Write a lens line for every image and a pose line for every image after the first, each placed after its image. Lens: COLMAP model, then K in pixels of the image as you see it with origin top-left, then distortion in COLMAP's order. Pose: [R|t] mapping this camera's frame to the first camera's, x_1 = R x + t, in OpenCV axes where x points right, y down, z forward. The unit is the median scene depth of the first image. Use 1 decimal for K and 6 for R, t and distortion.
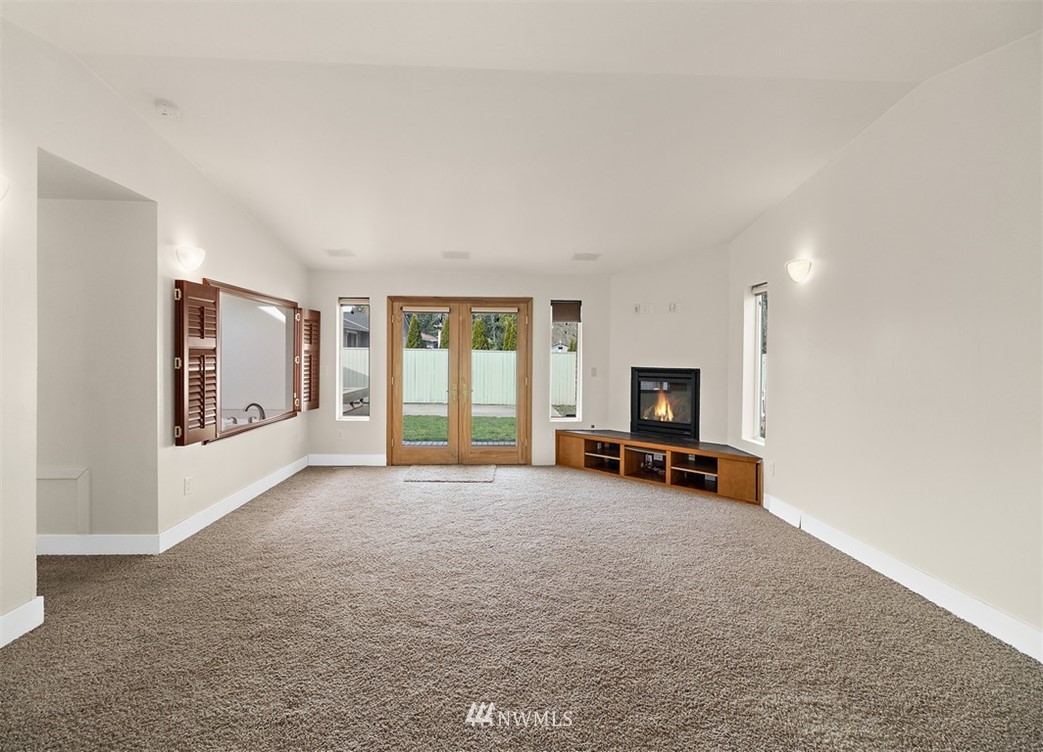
lens RADIAL K [[481.4, 0, 516.5], [0, 481.4, 359.8], [0, 0, 1]] dist [0.001873, -0.000676]
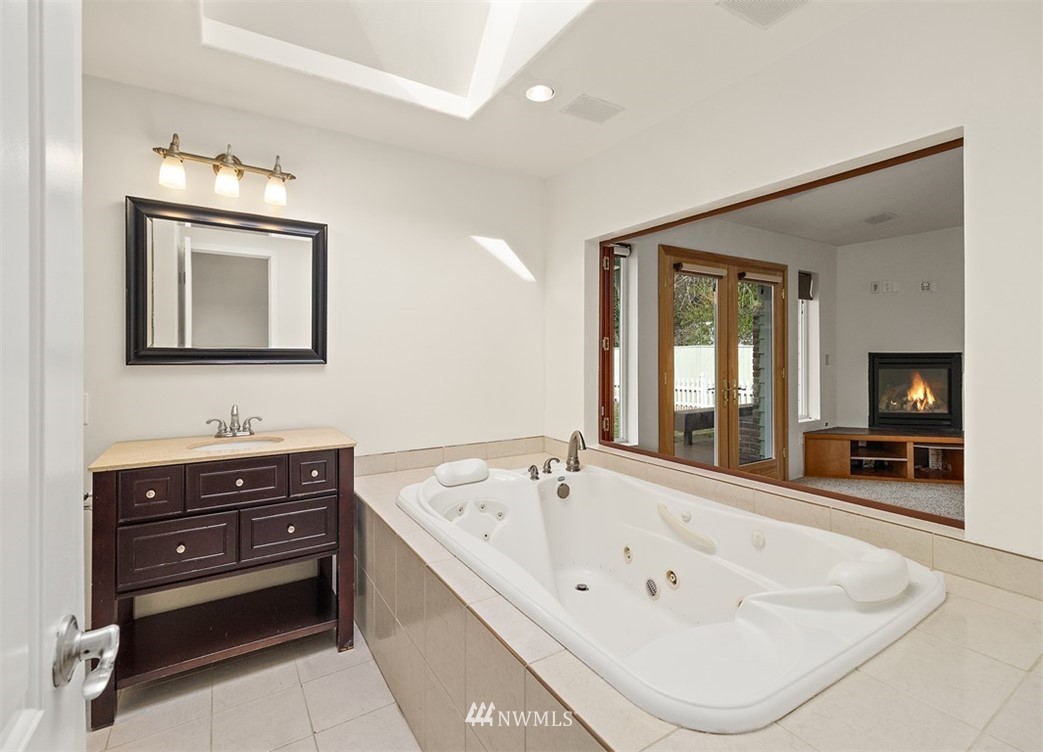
lens RADIAL K [[481.4, 0, 516.5], [0, 481.4, 359.8], [0, 0, 1]] dist [0.001873, -0.000676]
pose [[0.873105, -0.016533, 0.487252, -0.752828], [0.015695, 0.999860, 0.005803, 0.012048], [-0.487280, 0.002581, 0.873242, 0.549522]]
